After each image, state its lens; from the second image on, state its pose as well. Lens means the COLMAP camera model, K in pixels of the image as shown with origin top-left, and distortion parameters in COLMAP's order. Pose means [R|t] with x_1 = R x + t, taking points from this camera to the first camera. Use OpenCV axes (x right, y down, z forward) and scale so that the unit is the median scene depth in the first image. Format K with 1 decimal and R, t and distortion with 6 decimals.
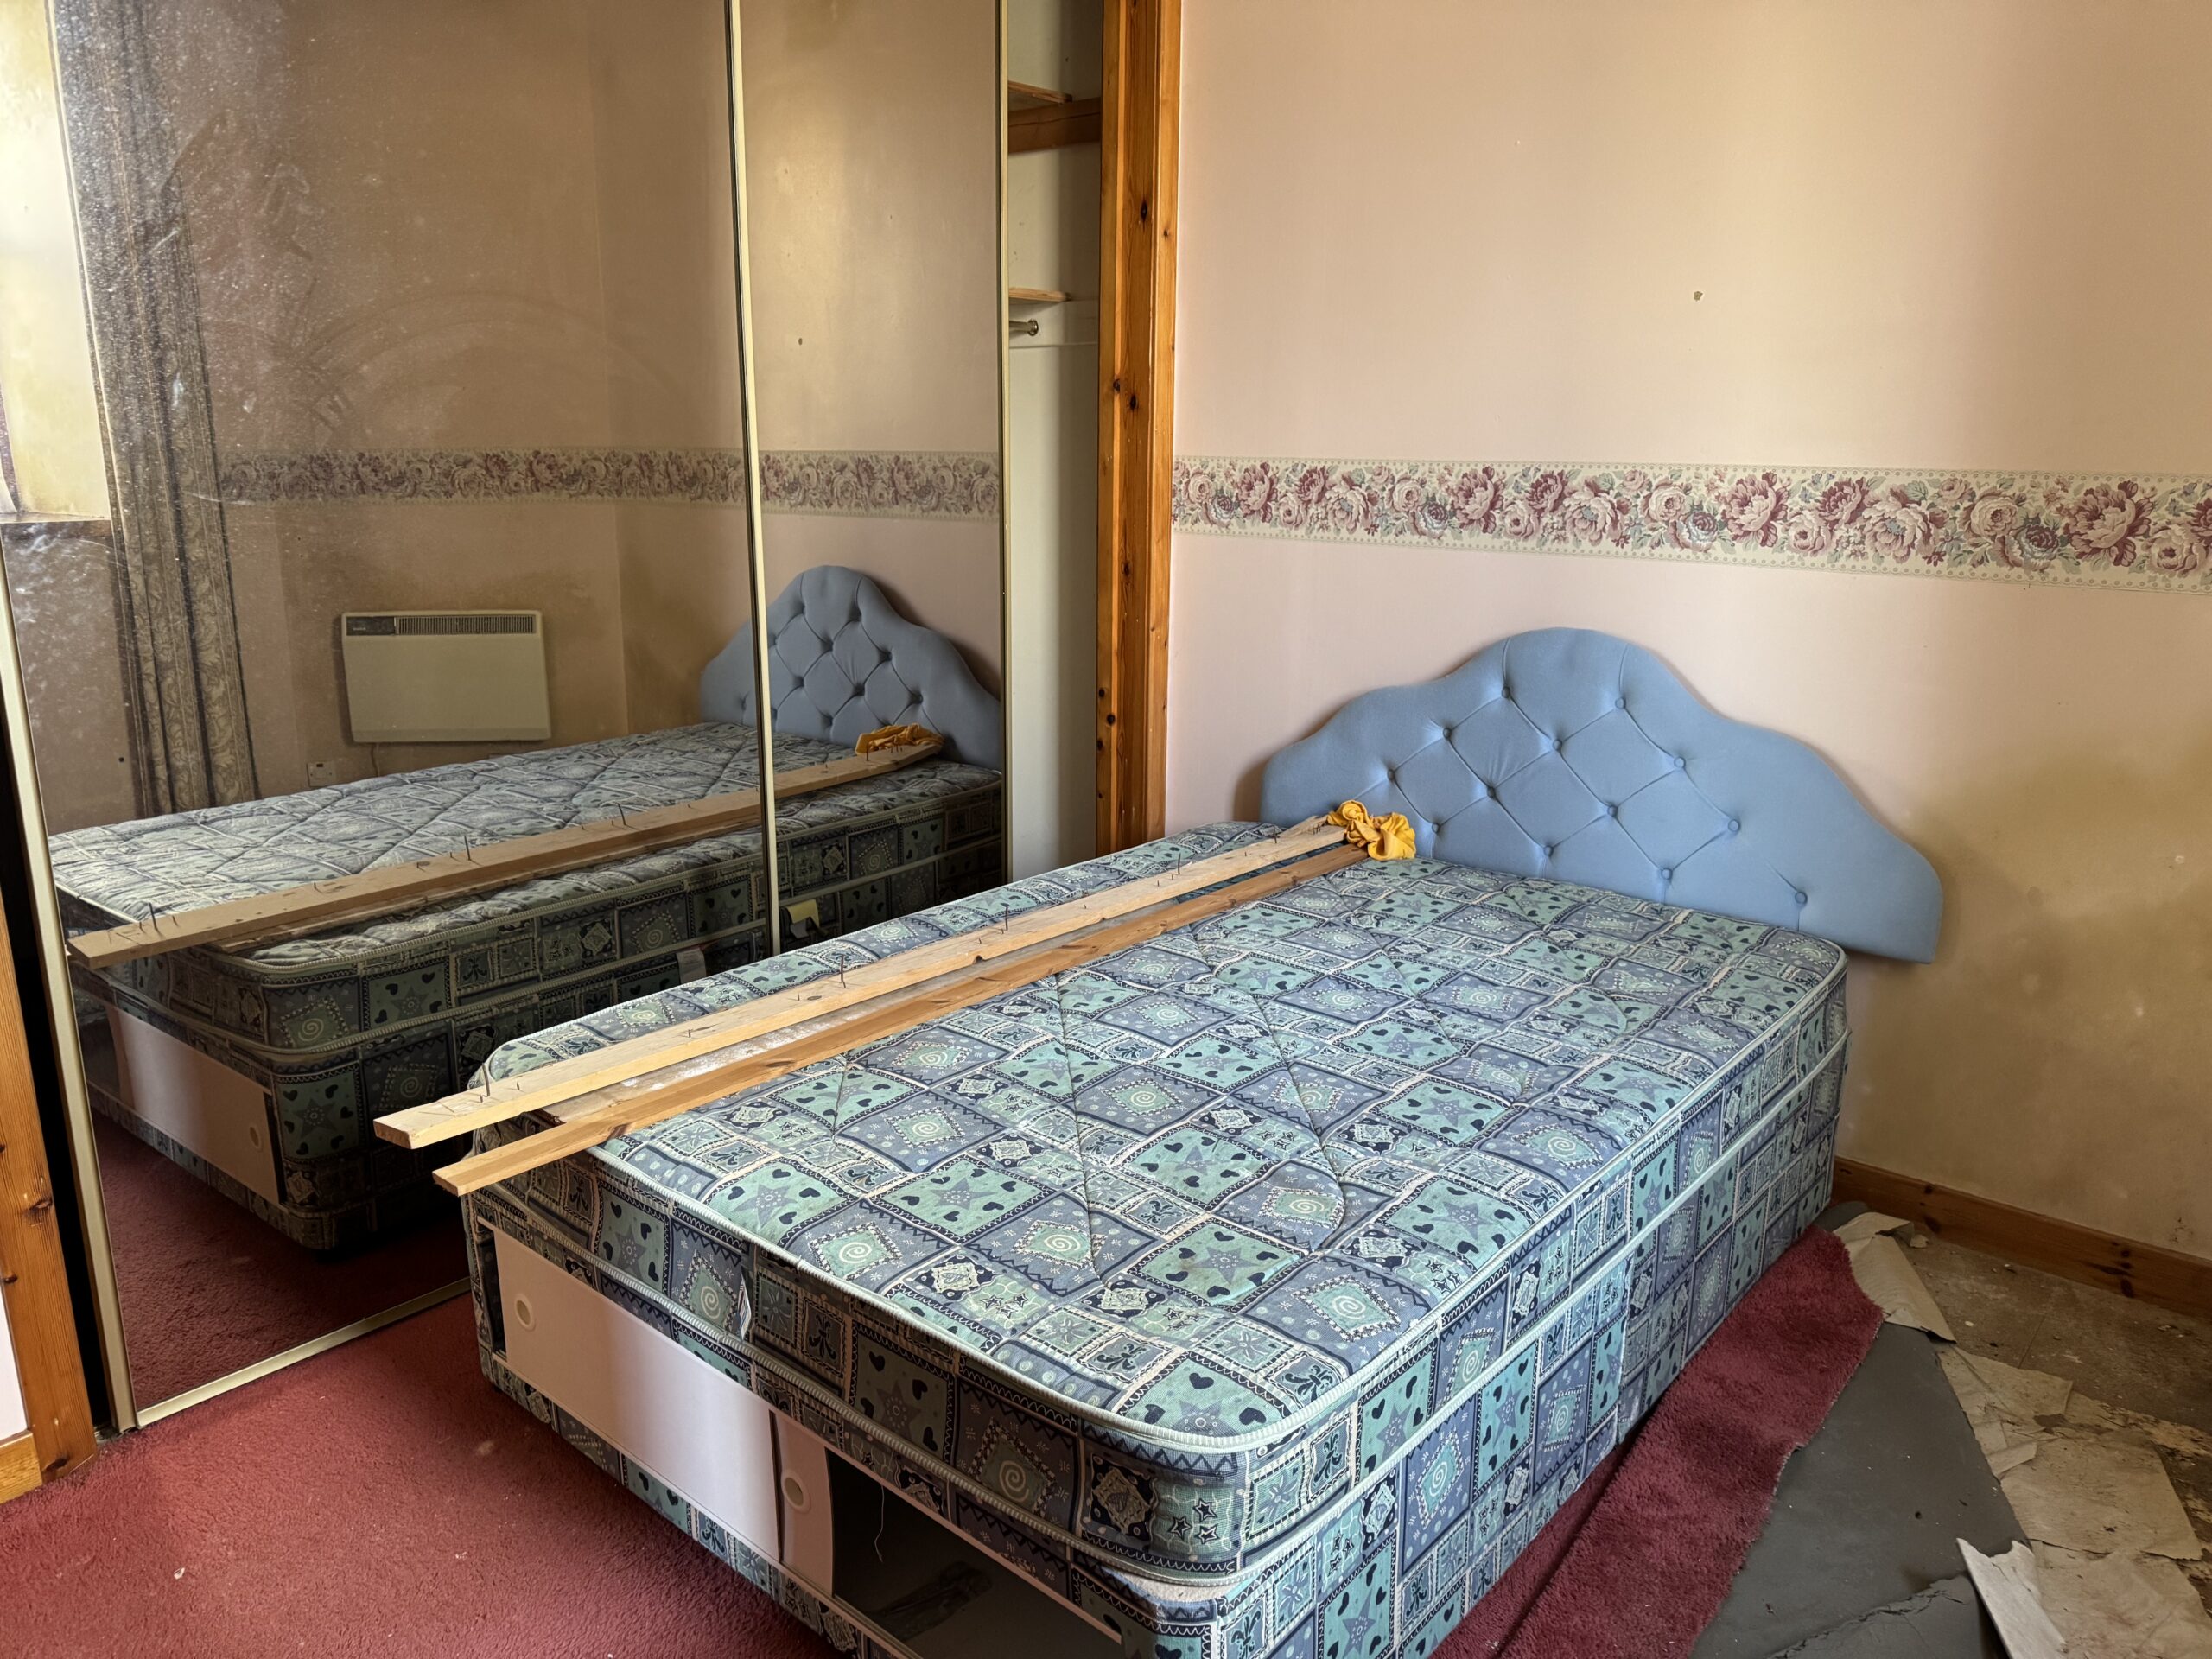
lens RADIAL K [[1545.7, 0, 1108.8], [0, 1545.7, 837.2], [0, 0, 1]] dist [0.013661, -0.027874]
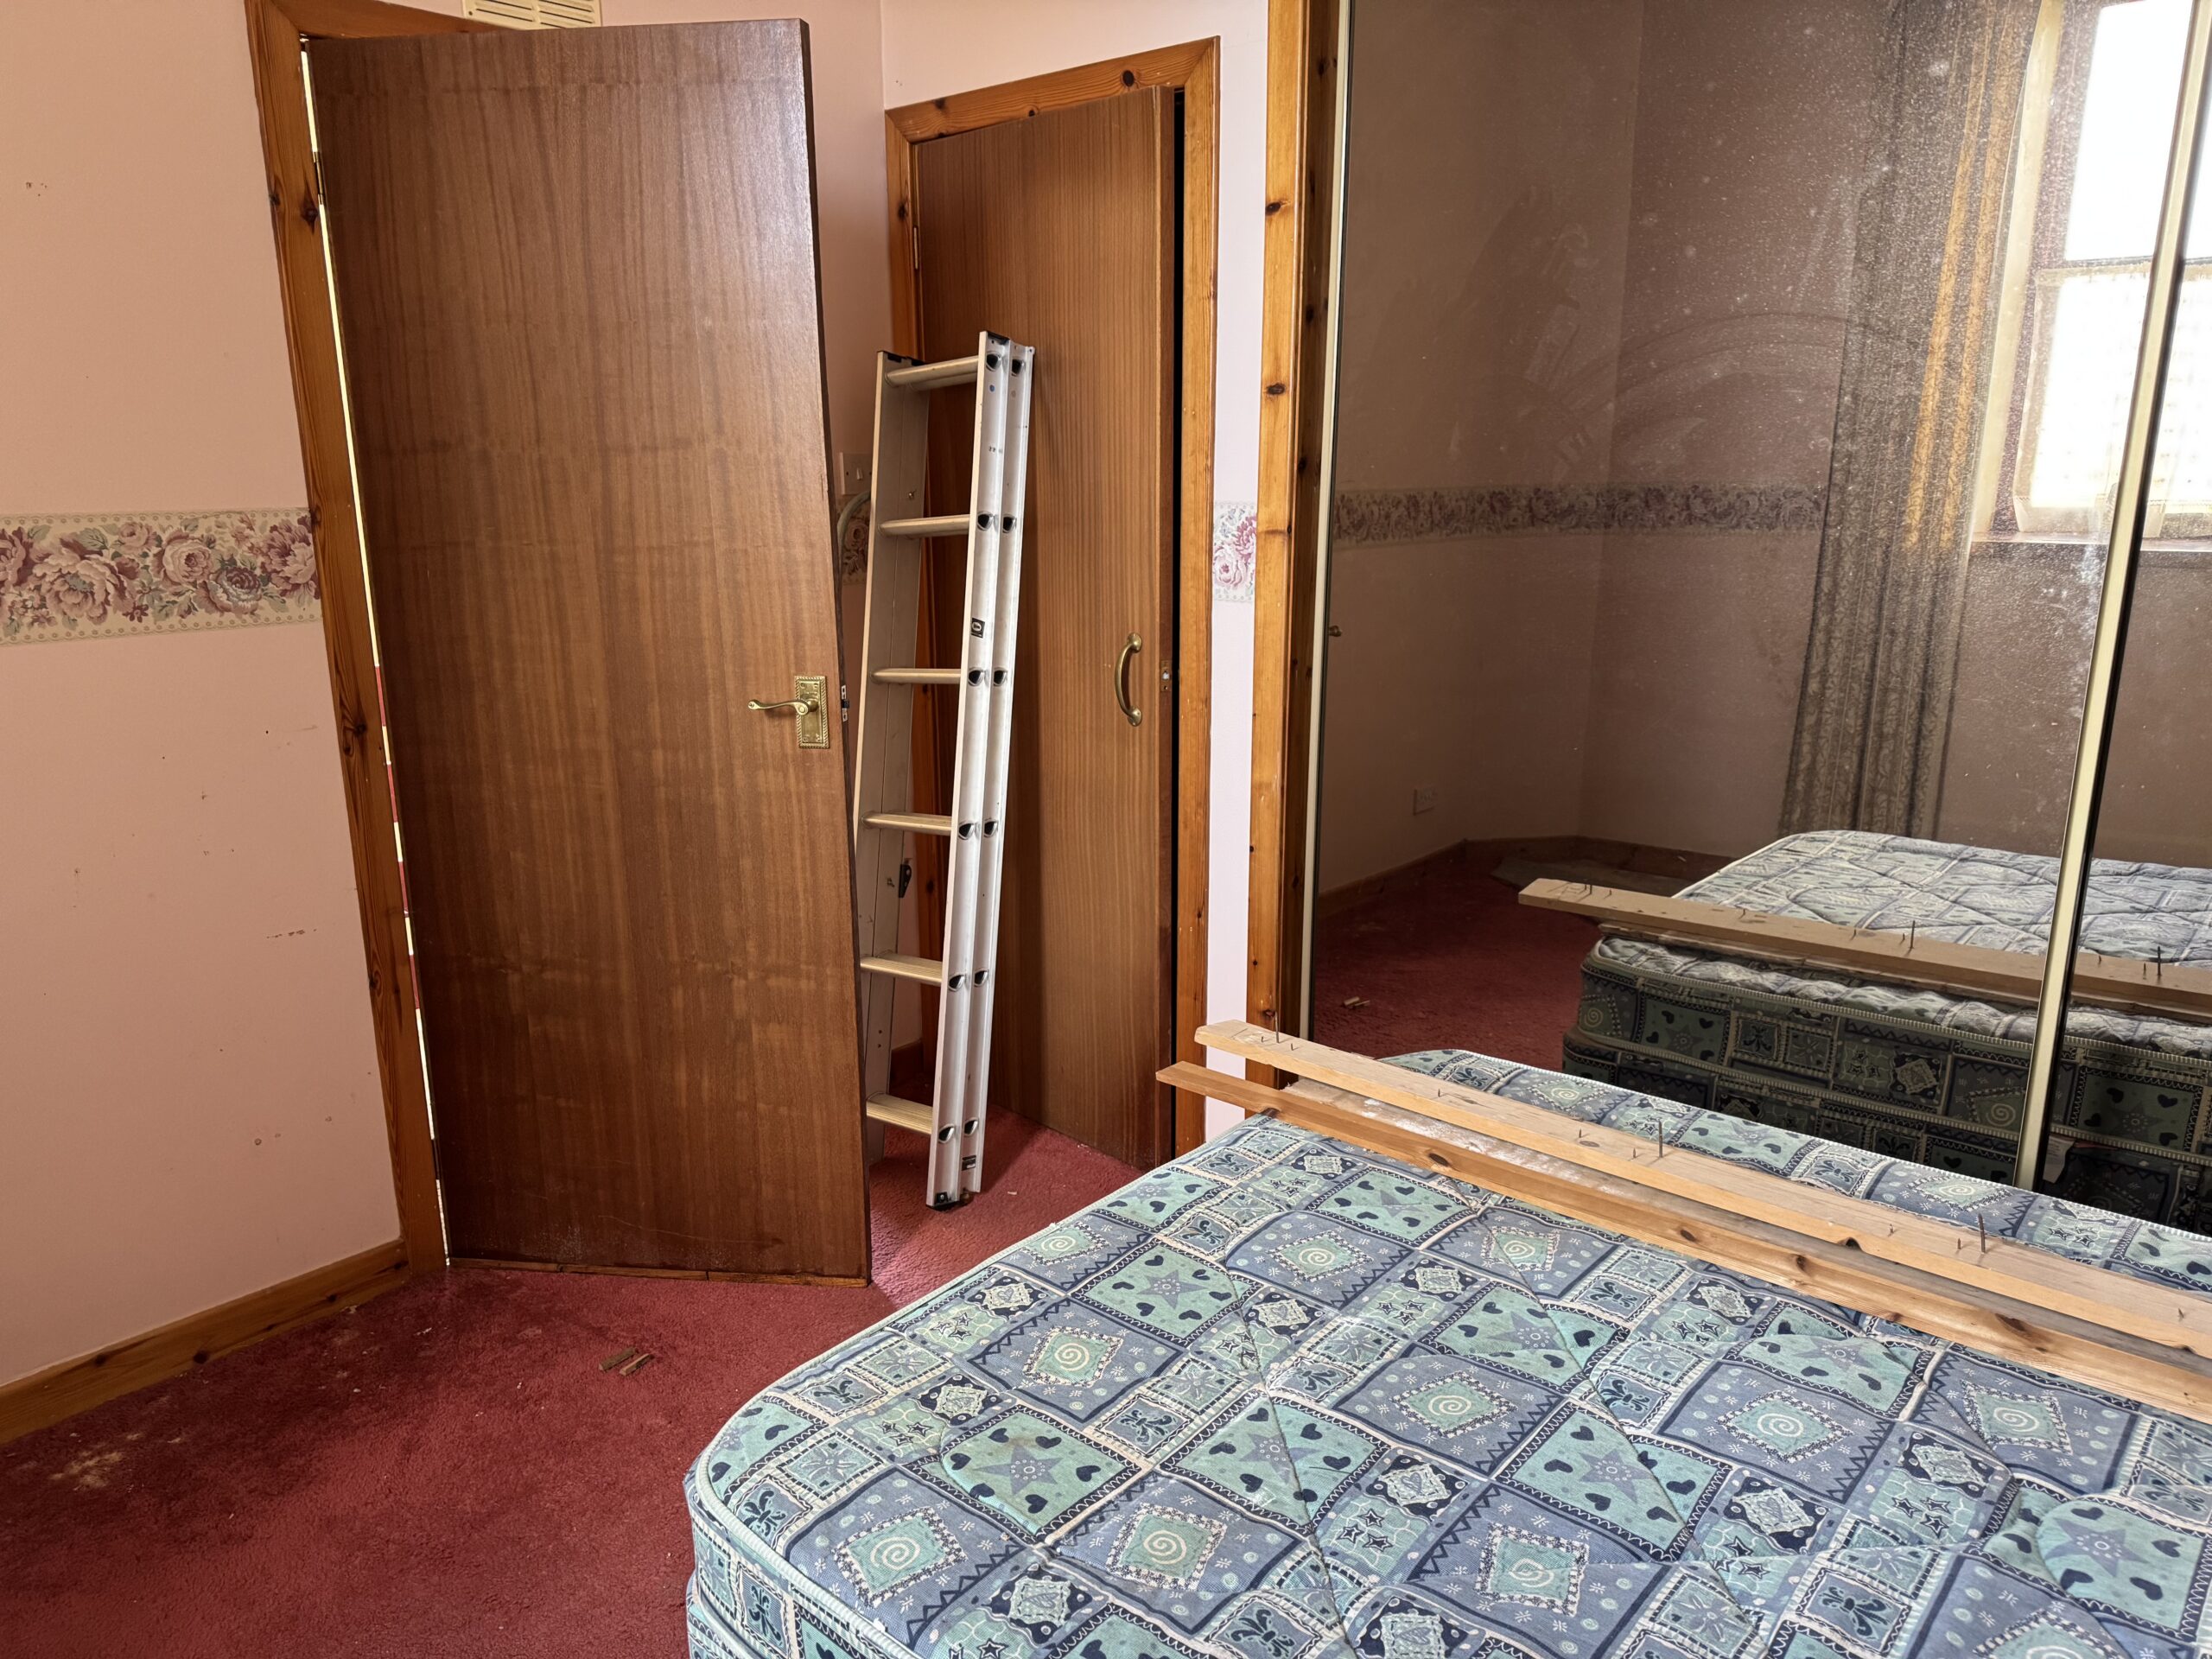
lens RADIAL K [[1545.7, 0, 1108.8], [0, 1545.7, 837.2], [0, 0, 1]] dist [0.013661, -0.027874]
pose [[-0.031721, 0.219729, -0.975045, 0.592486], [-0.240238, 0.945261, 0.220833, -0.172869], [0.970196, 0.241248, 0.022803, 0.701201]]
